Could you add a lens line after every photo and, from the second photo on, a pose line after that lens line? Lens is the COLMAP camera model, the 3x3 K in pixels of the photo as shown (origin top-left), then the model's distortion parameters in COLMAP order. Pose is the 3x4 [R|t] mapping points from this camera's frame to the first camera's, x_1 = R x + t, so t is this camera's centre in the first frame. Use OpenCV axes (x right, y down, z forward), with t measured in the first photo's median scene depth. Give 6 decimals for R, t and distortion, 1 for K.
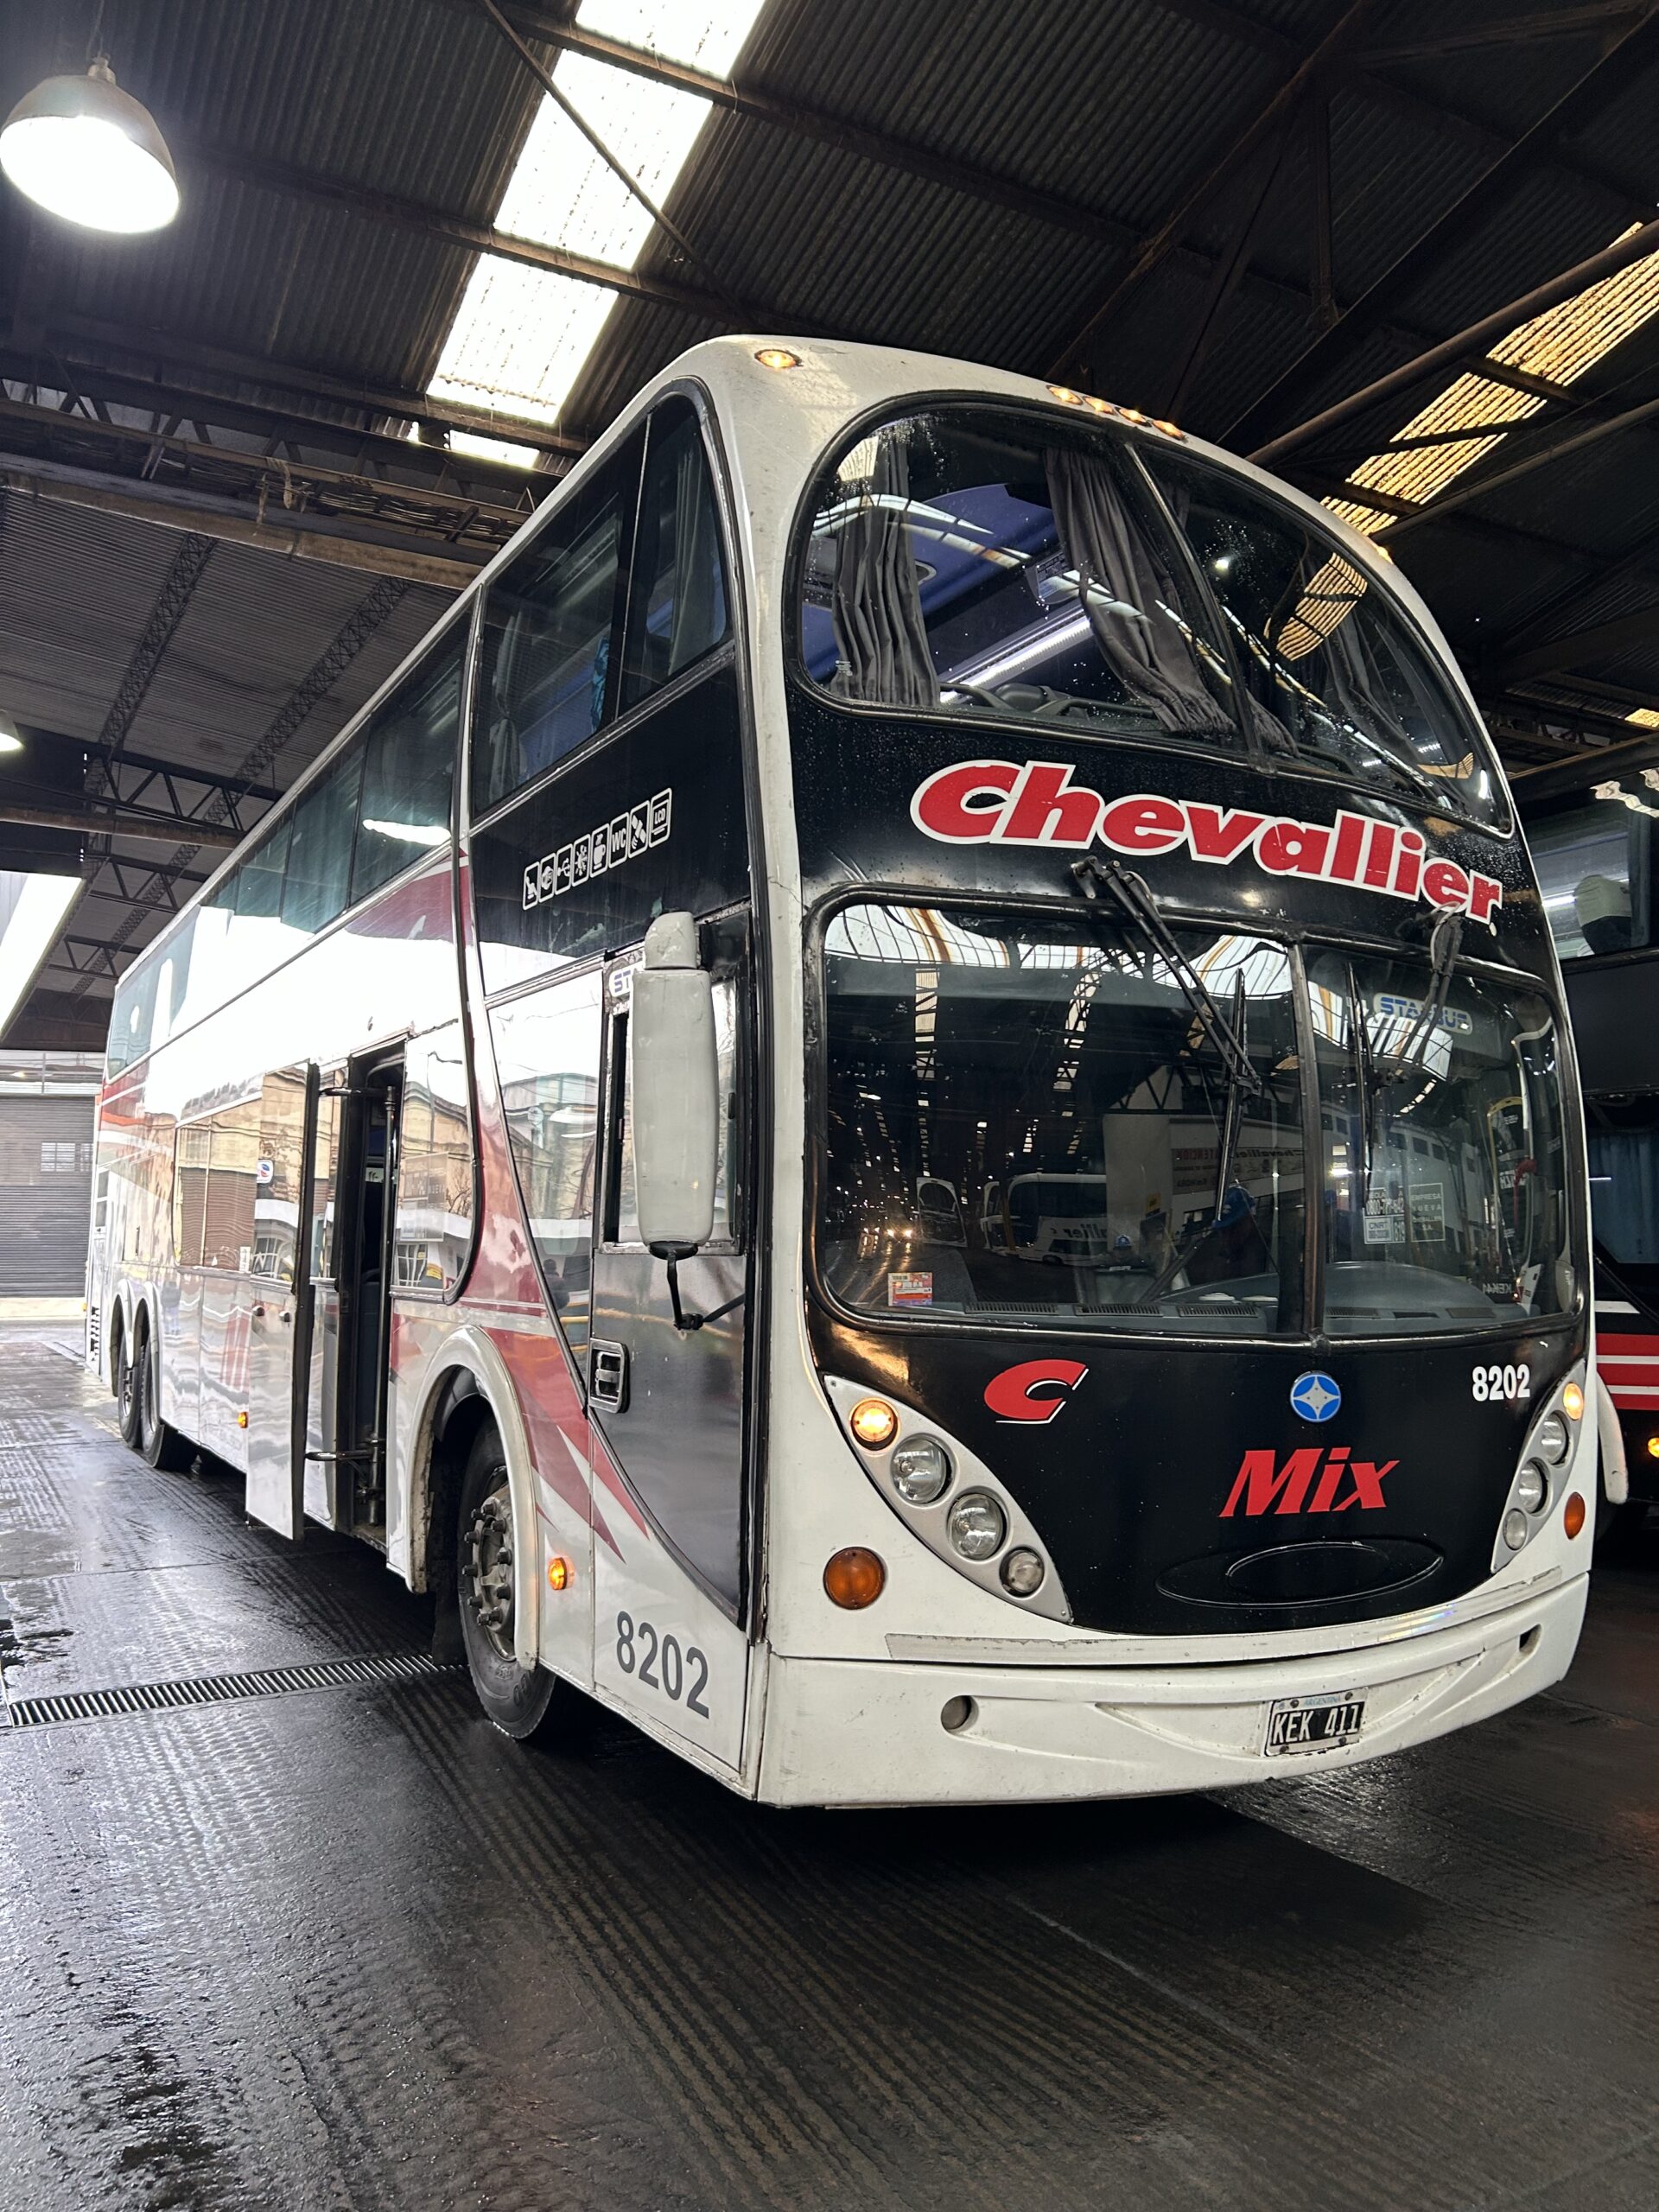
lens RADIAL K [[1663.7, 0, 805.0], [0, 1663.7, 1108.1], [0, 0, 1]] dist [0.028477, -0.012478]
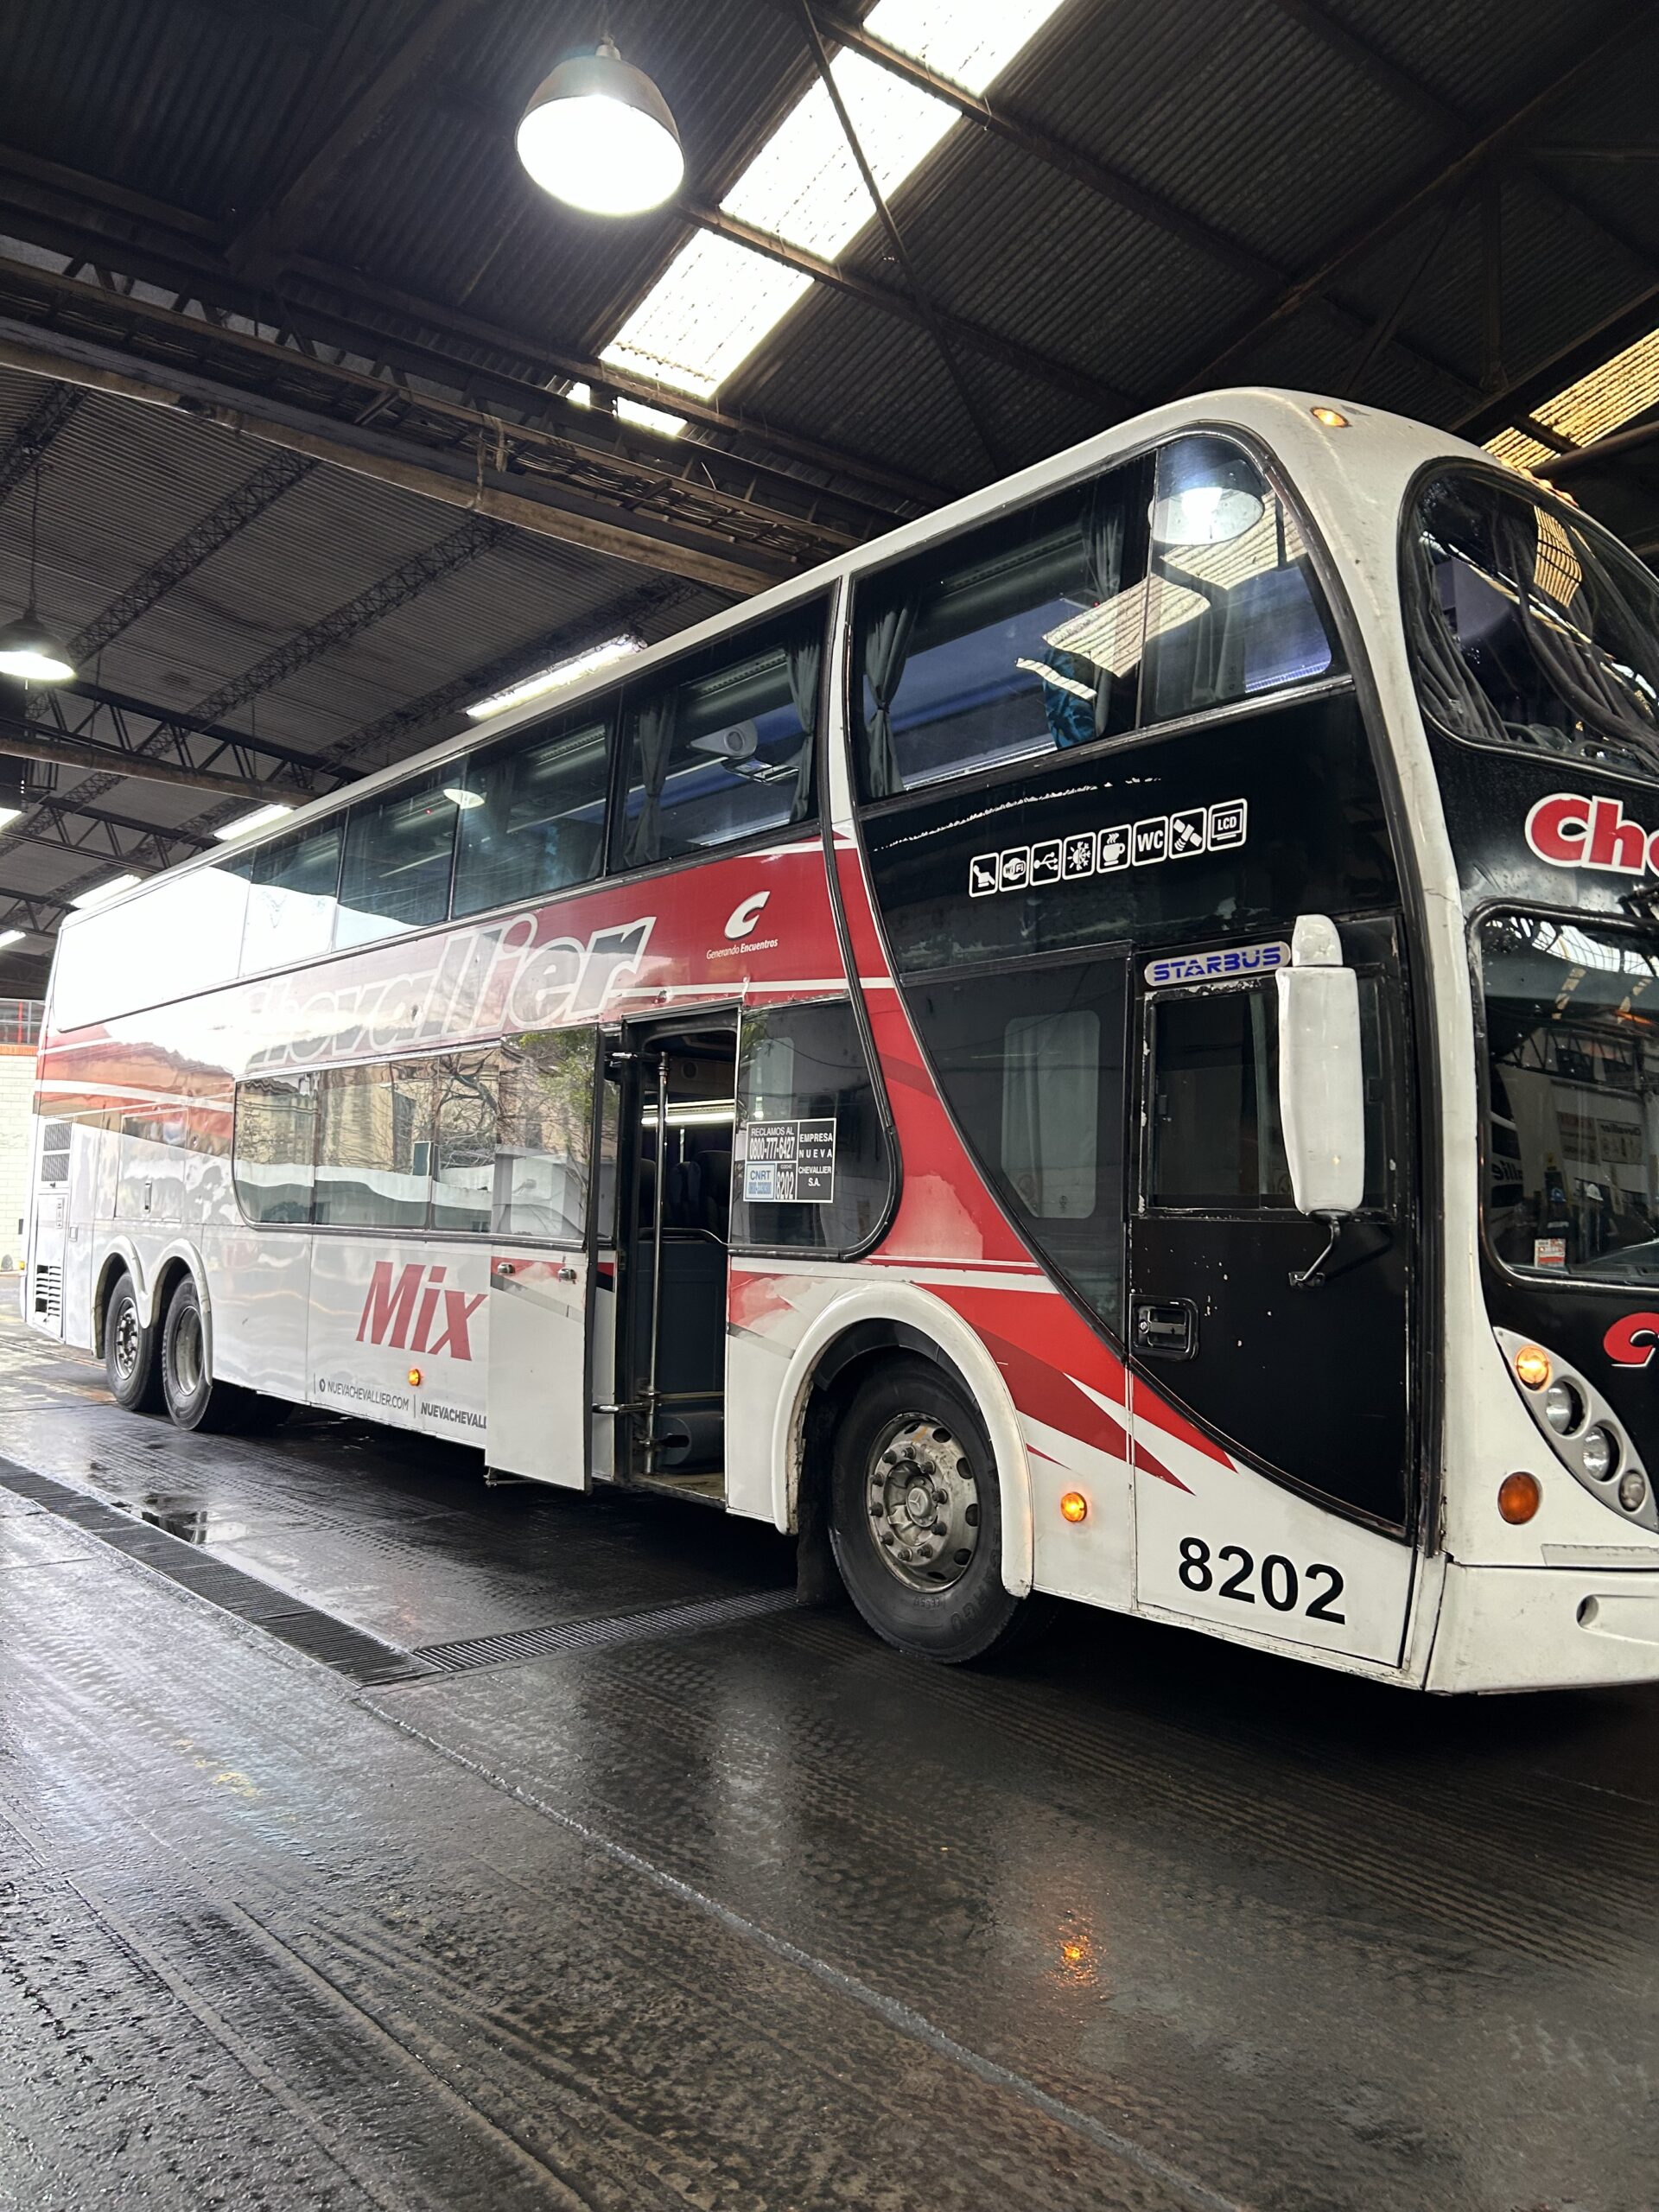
lens RADIAL K [[1668.9, 0, 829.5], [0, 1668.9, 1106.0], [0, 0, 1]] dist [0.024240, -0.004379]
pose [[0.983216, 0.019928, 0.181354, -0.558356], [-0.023794, 0.999533, 0.019169, -0.002740], [-0.180888, -0.023162, 0.983231, -0.051952]]
